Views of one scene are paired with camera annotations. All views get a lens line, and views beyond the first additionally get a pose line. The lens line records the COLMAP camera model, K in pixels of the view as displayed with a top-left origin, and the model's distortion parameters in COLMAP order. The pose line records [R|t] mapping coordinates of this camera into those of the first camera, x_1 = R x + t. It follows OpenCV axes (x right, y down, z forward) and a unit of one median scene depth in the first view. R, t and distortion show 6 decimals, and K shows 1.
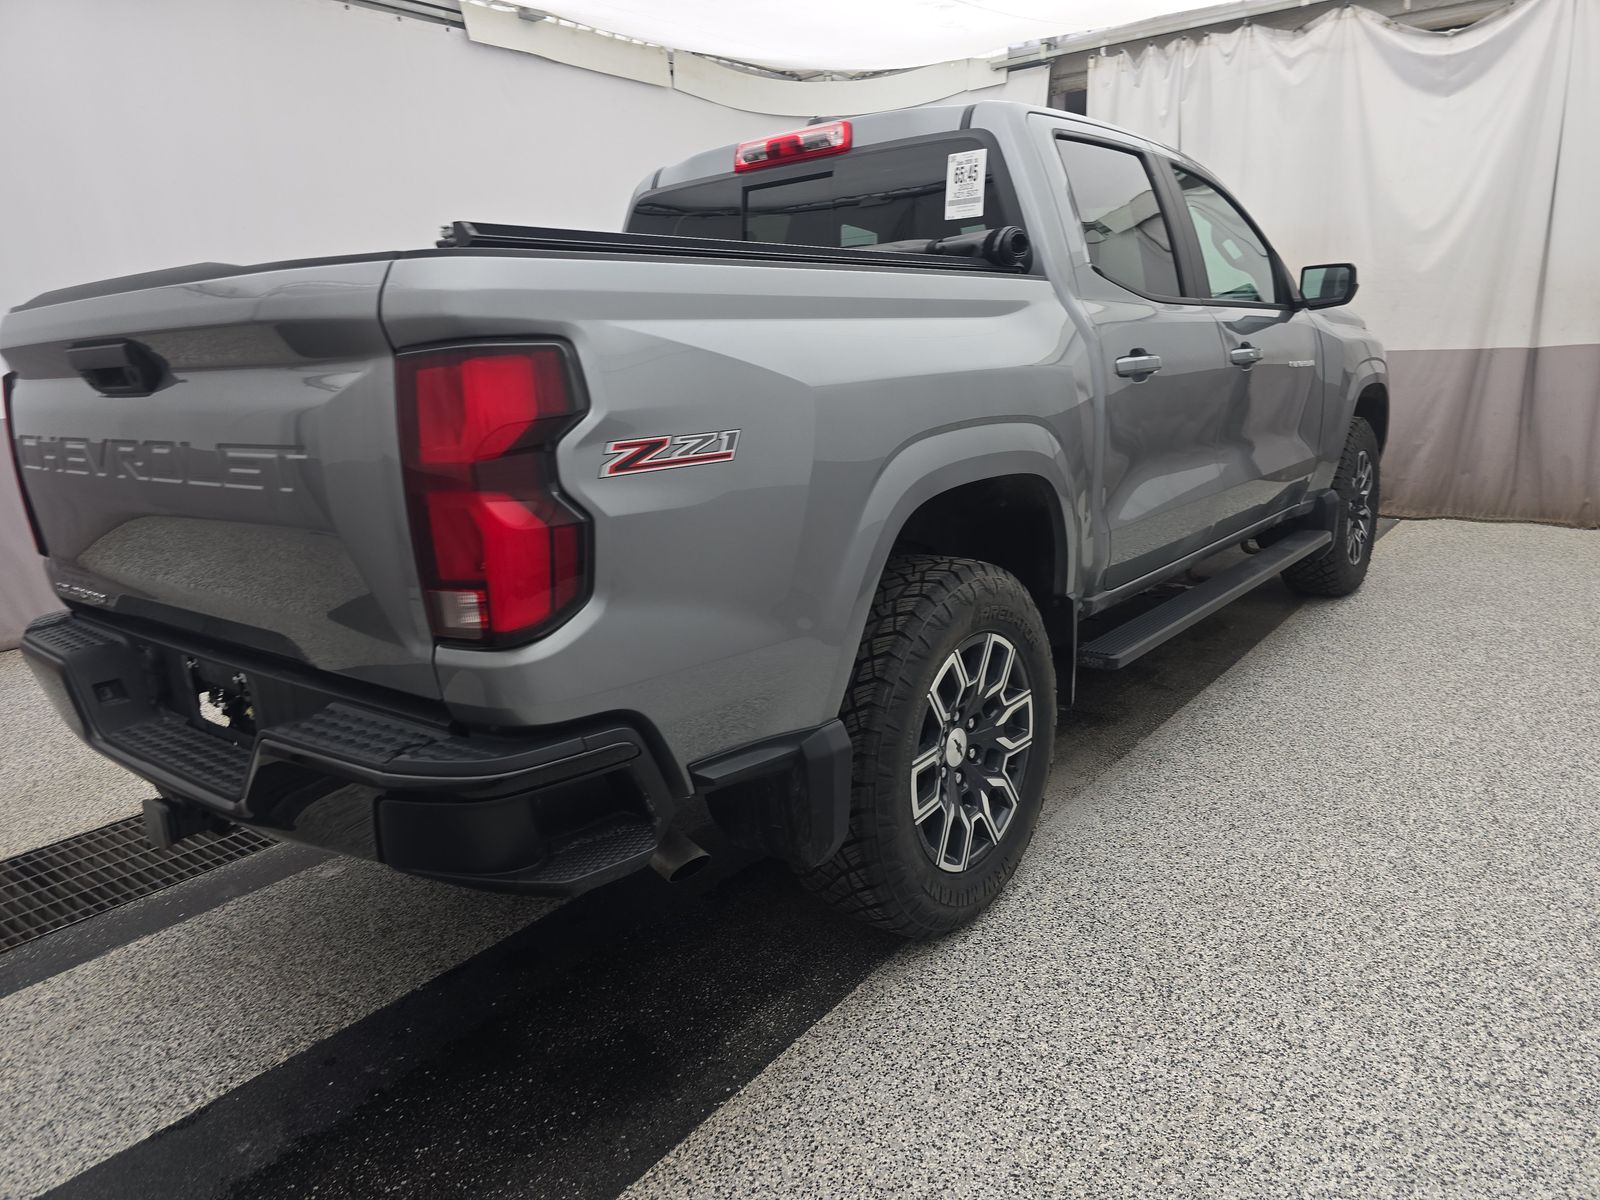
lens RADIAL K [[1061.1, 0, 817.7], [0, 1061.1, 601.6], [0, 0, 1]] dist [0.041067, -0.042114]
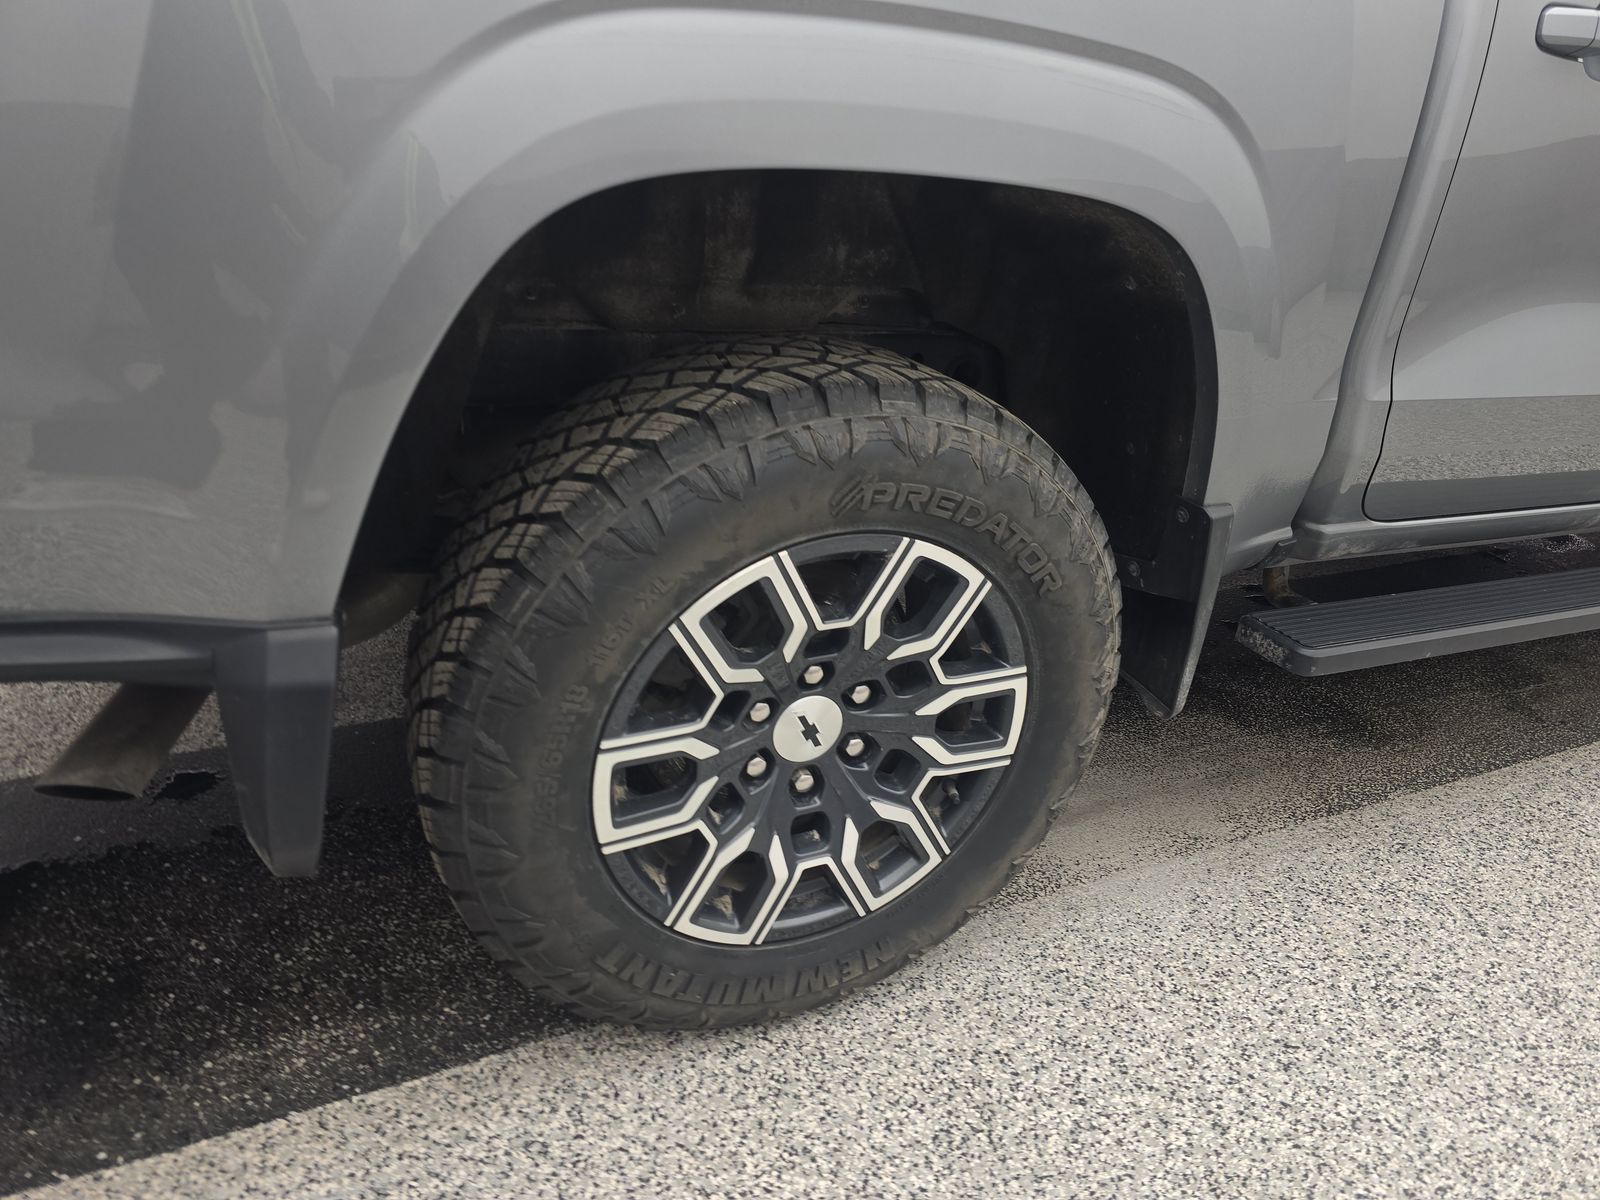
lens RADIAL K [[1061.1, 0, 817.7], [0, 1061.1, 601.6], [0, 0, 1]] dist [0.041067, -0.042114]
pose [[0.875622, 0.307743, -0.372263, 0.306824], [-0.225897, 0.942177, 0.247535, -0.051118], [0.426915, -0.132654, 0.894509, 0.541980]]
